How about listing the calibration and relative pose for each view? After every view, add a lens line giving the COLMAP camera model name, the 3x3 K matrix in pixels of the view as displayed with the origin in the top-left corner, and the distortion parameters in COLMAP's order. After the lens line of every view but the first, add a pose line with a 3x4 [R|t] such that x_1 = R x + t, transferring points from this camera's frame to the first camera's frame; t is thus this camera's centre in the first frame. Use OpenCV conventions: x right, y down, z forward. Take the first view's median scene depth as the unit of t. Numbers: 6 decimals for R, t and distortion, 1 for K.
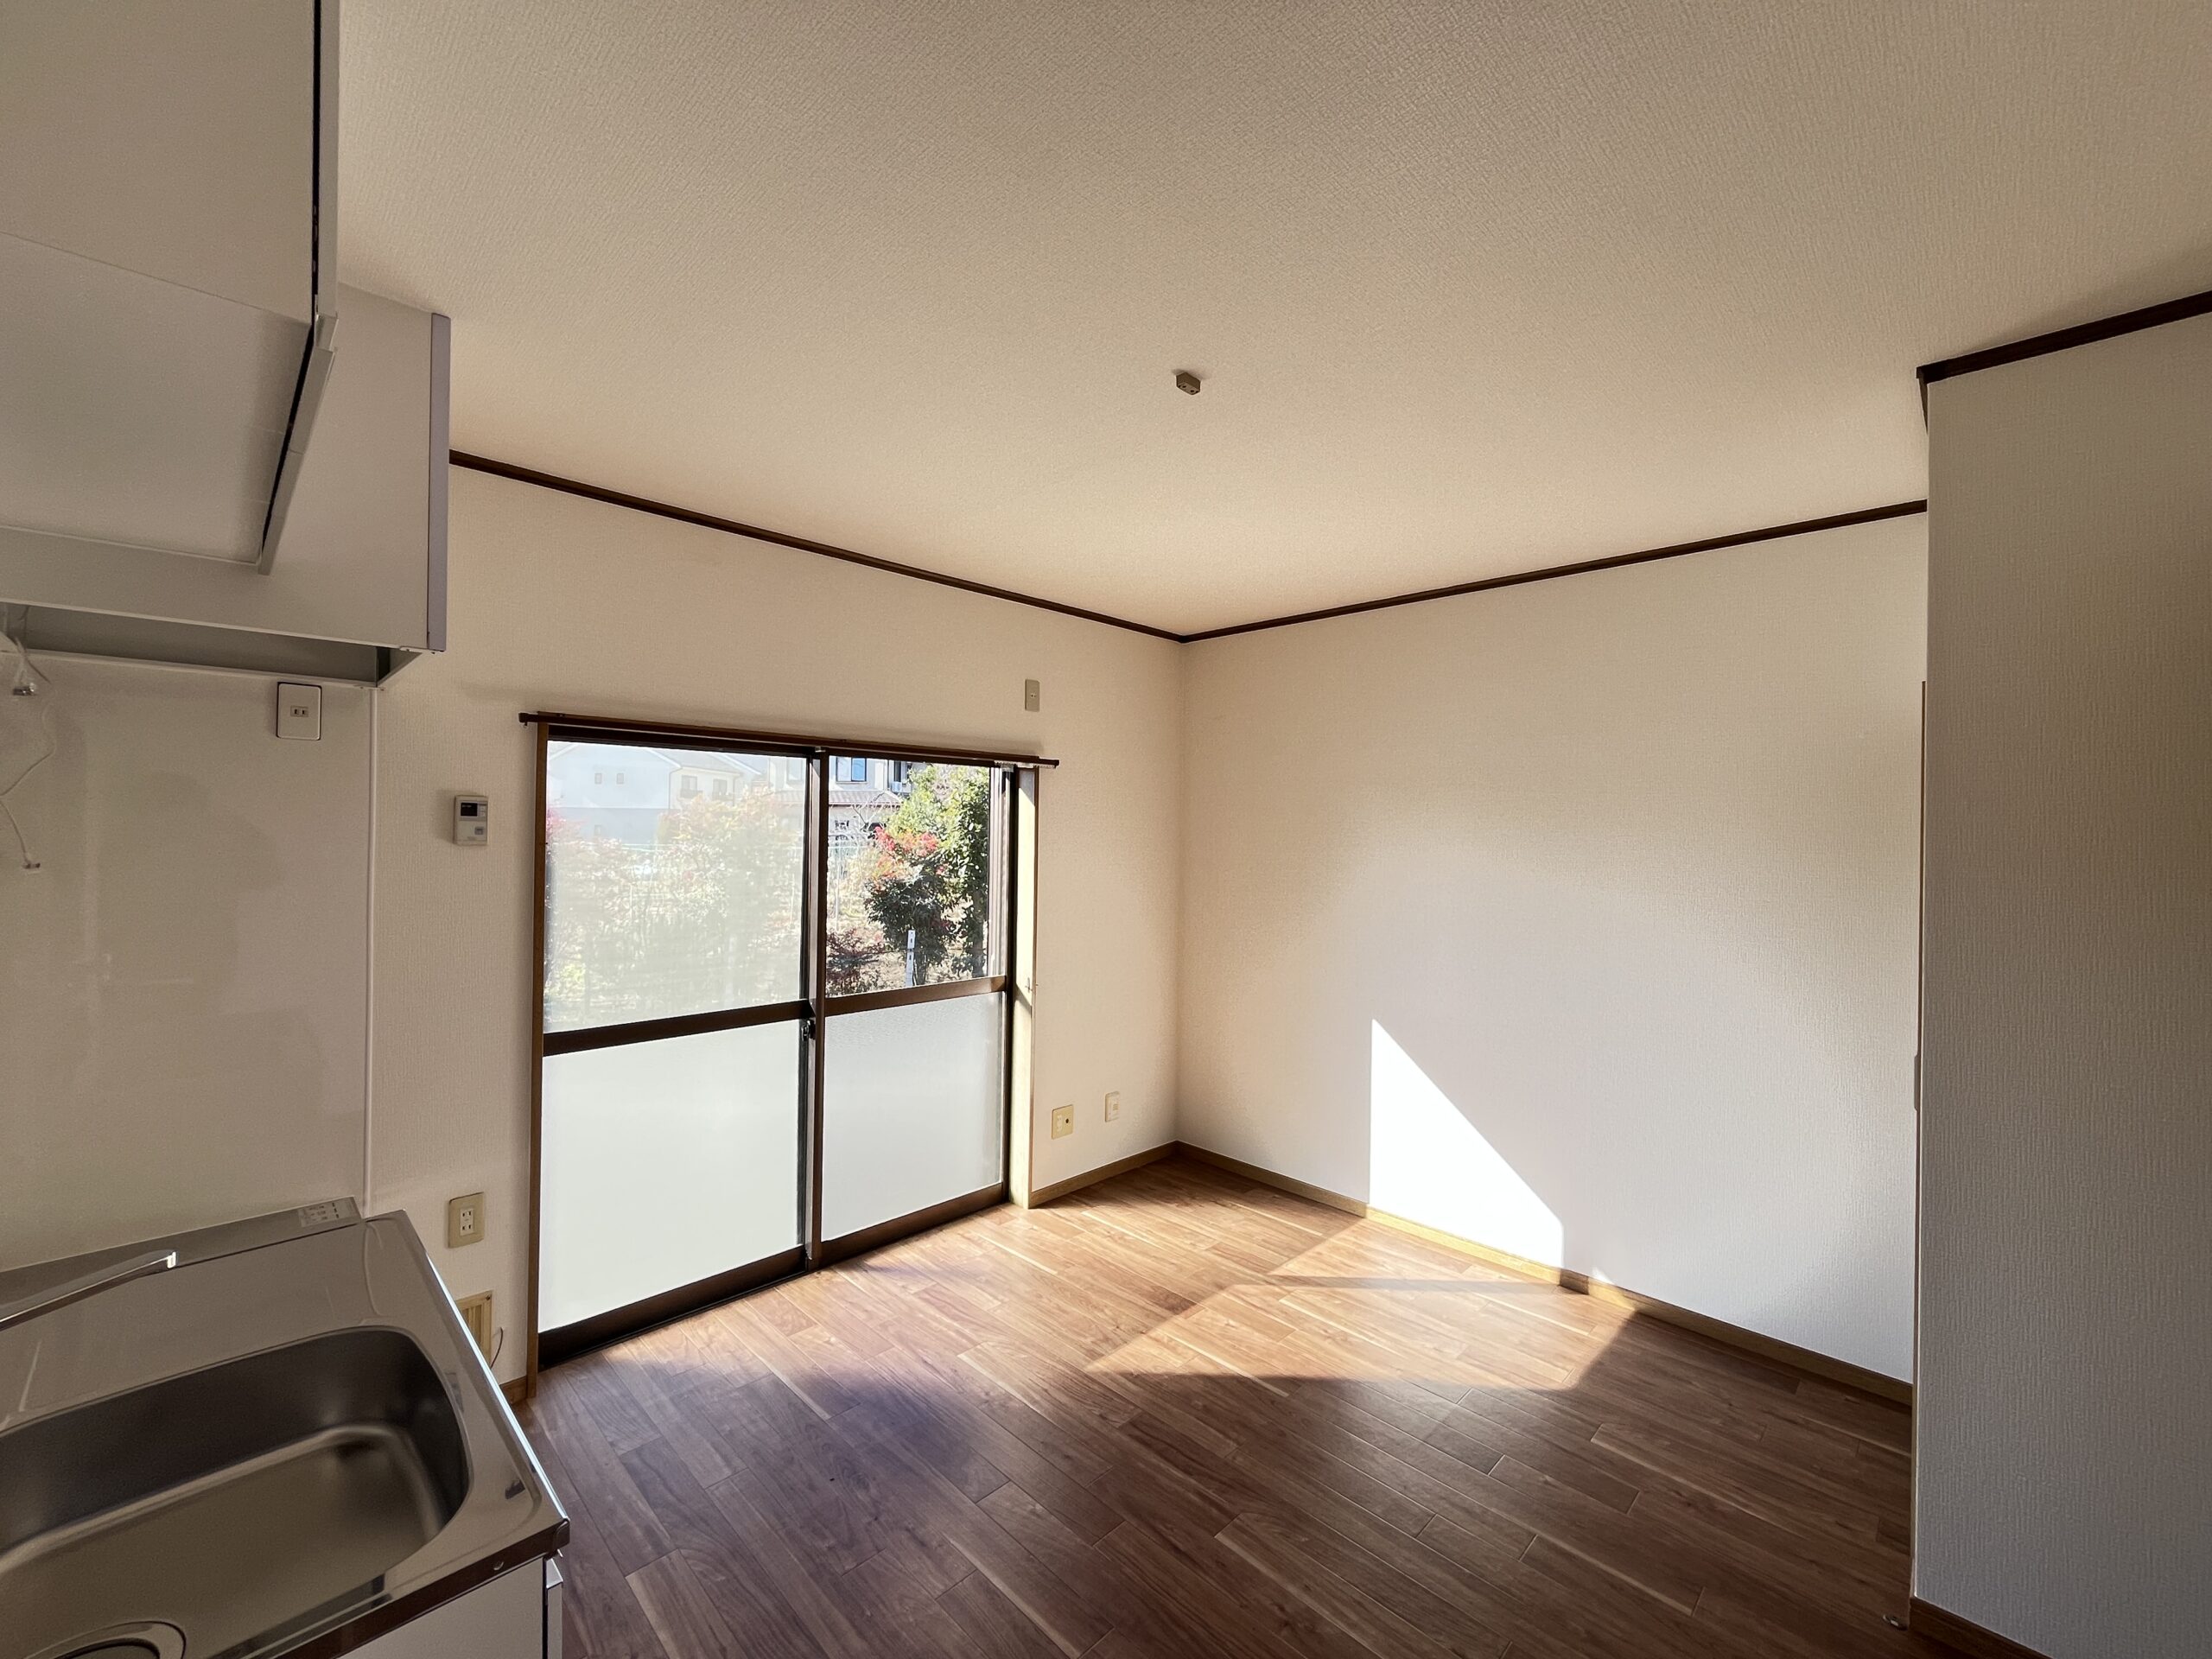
lens RADIAL K [[897.2, 0, 1106.8], [0, 897.2, 827.6], [0, 0, 1]] dist [-0.004260, 0.000410]
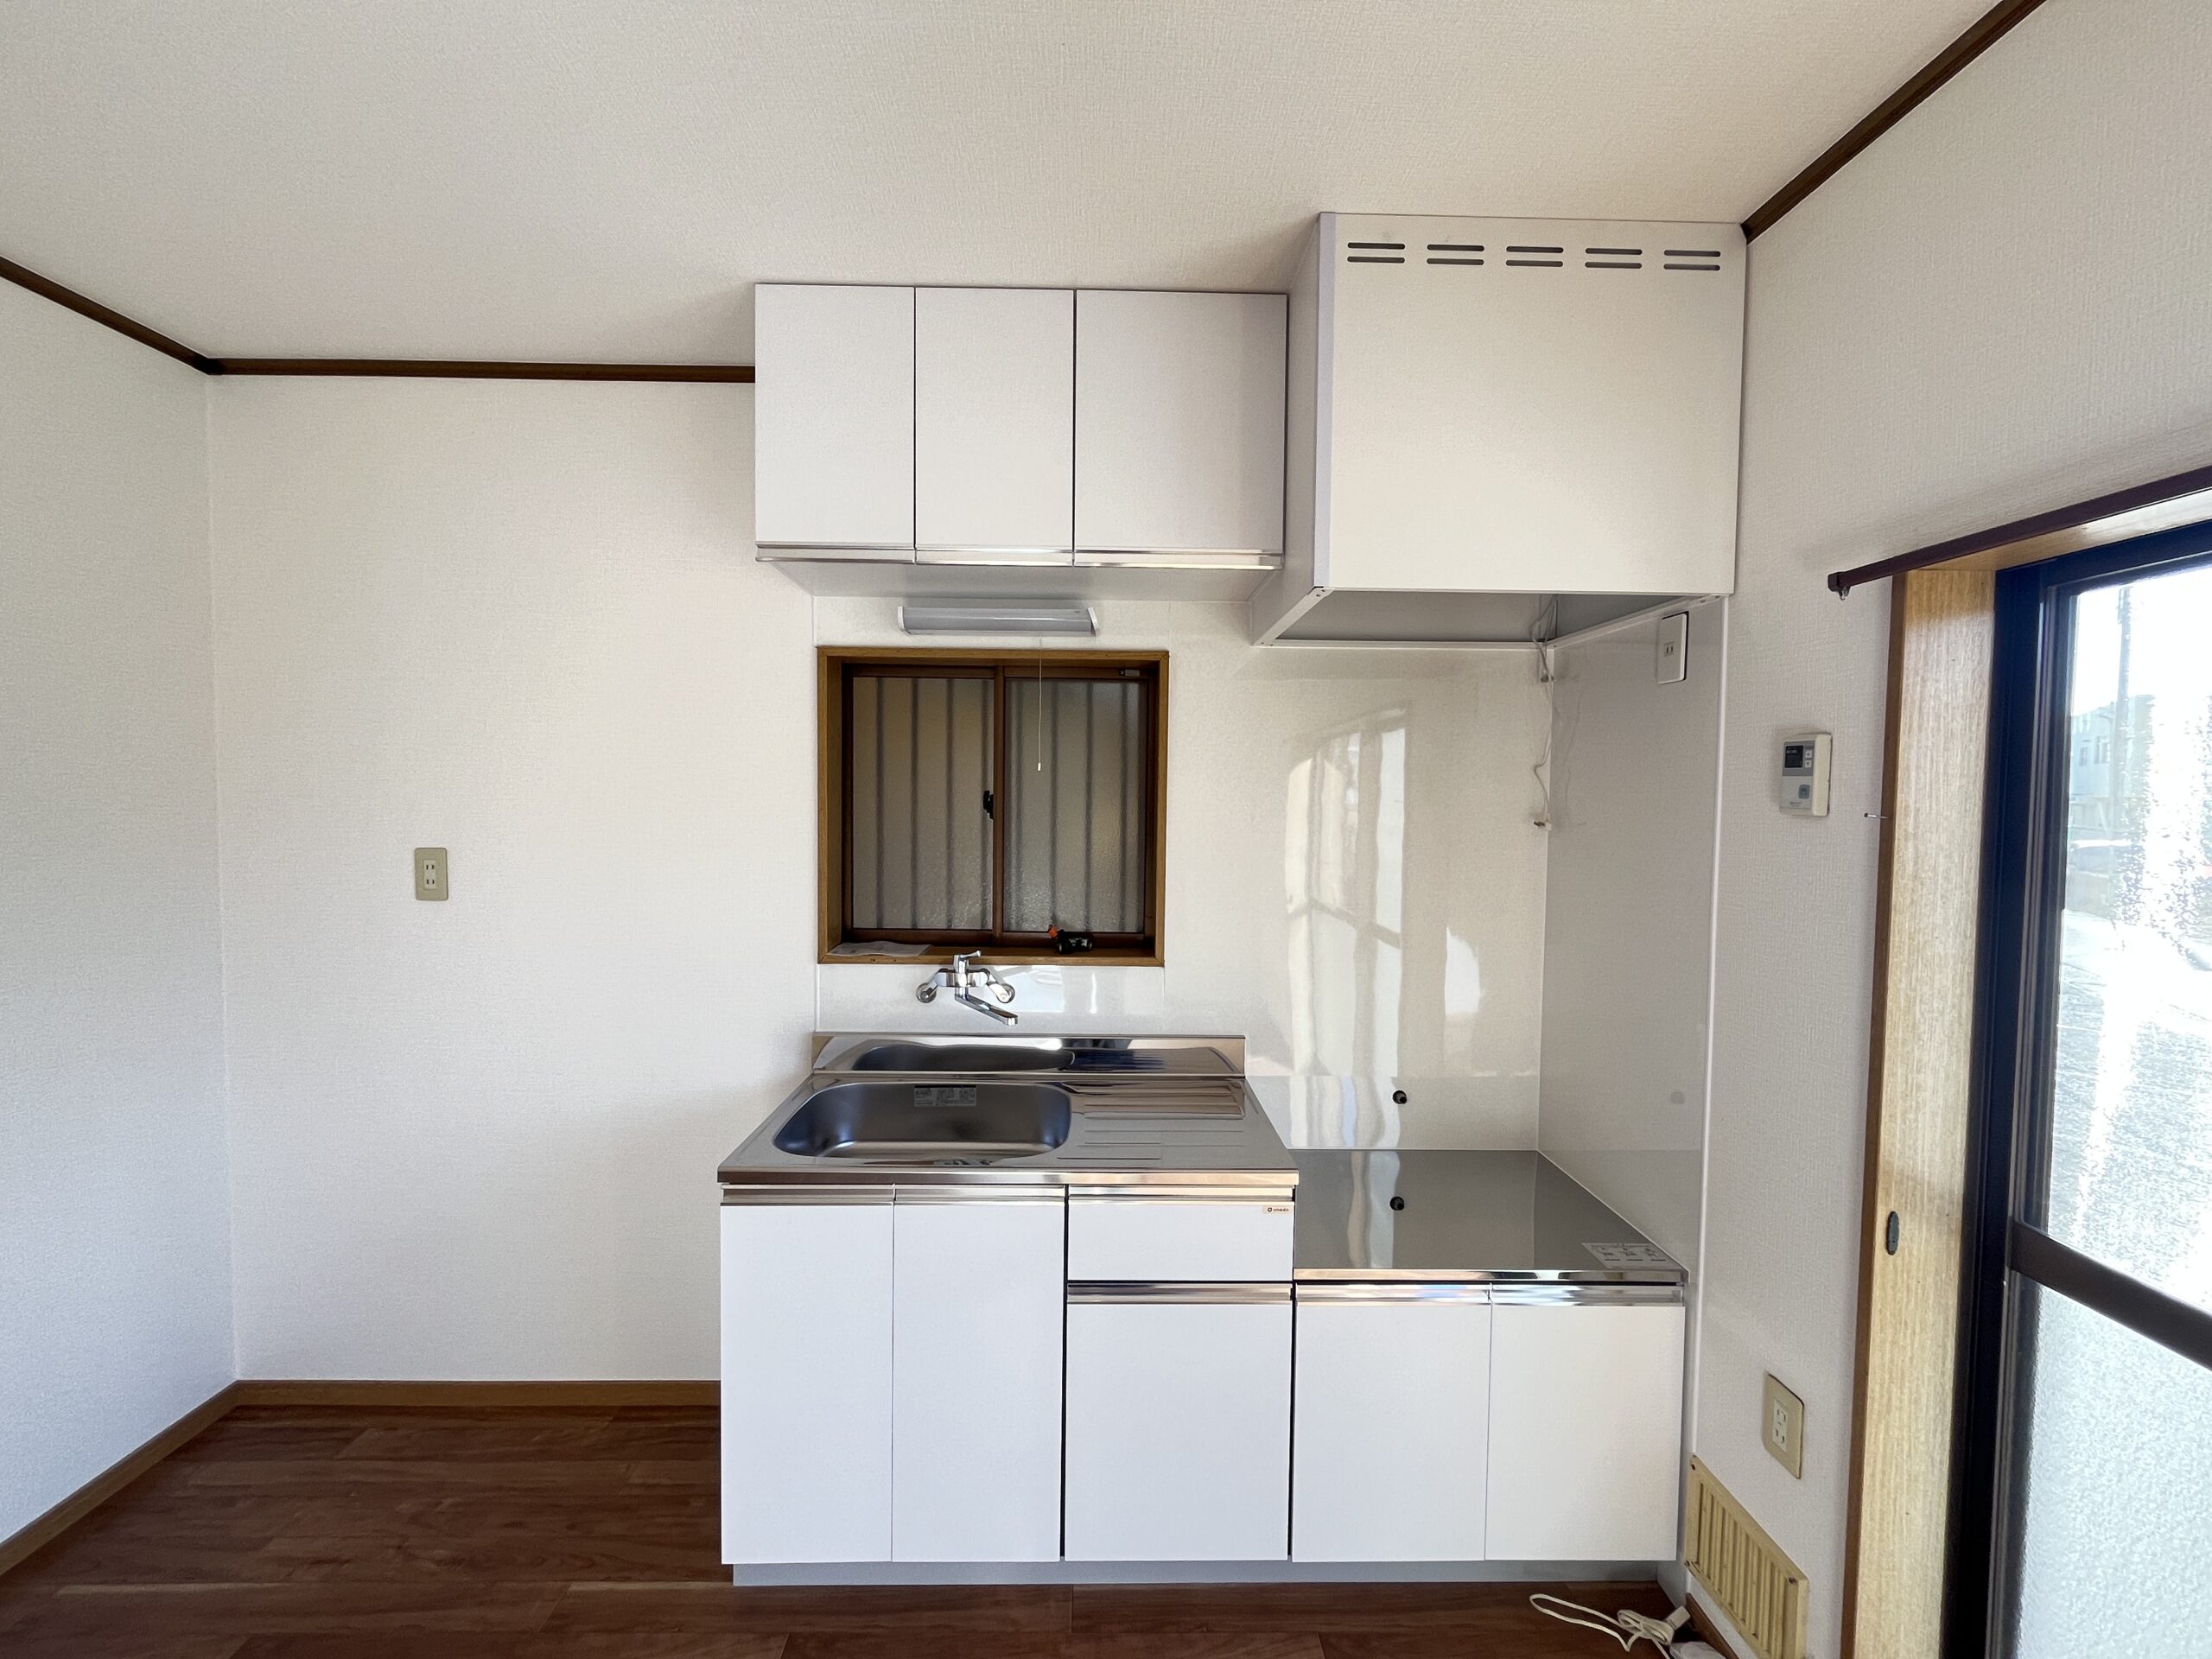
lens RADIAL K [[897.2, 0, 1106.8], [0, 897.2, 827.6], [0, 0, 1]] dist [-0.004260, 0.000410]
pose [[-0.696823, 0.006840, -0.717211, 0.048408], [-0.017943, 0.999475, 0.026964, 0.020507], [0.717019, 0.031658, -0.696334, 1.132586]]
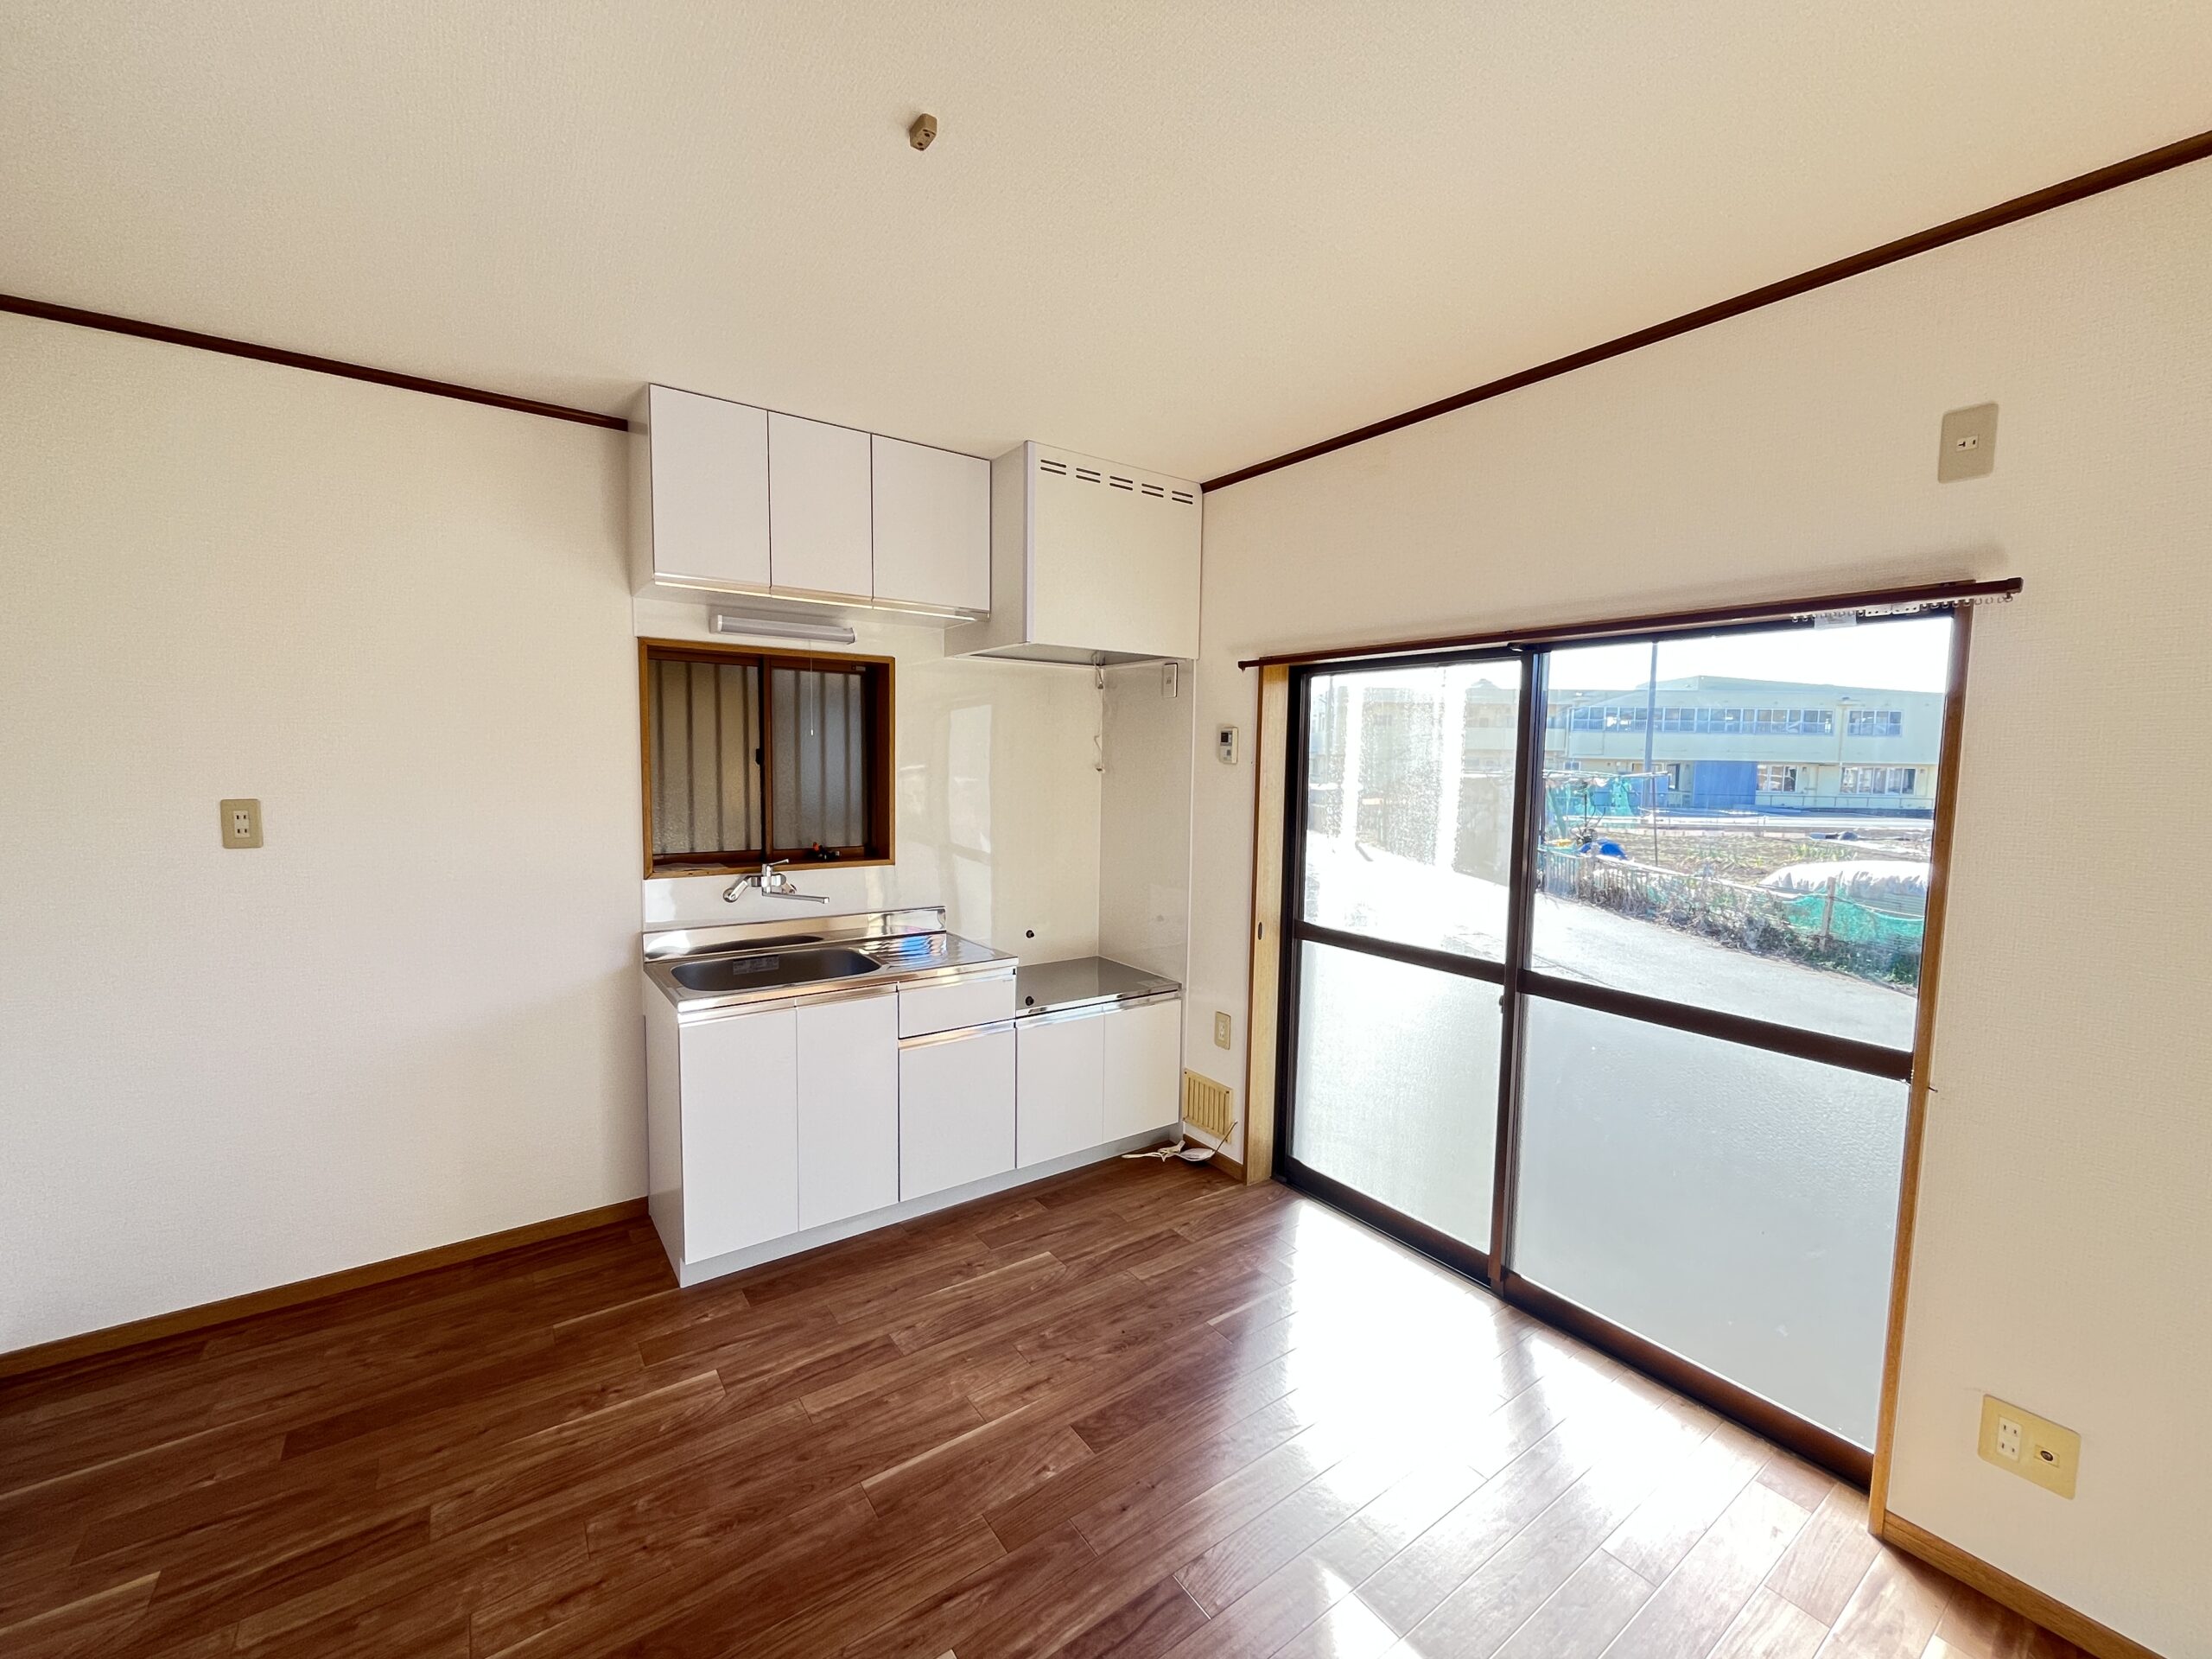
lens RADIAL K [[897.2, 0, 1106.8], [0, 897.2, 827.6], [0, 0, 1]] dist [-0.004260, 0.000410]
pose [[-0.167158, 0.063001, -0.983915, 0.714756], [-0.014953, 0.997680, 0.066423, 0.030690], [0.985817, 0.025816, -0.165828, 1.095334]]
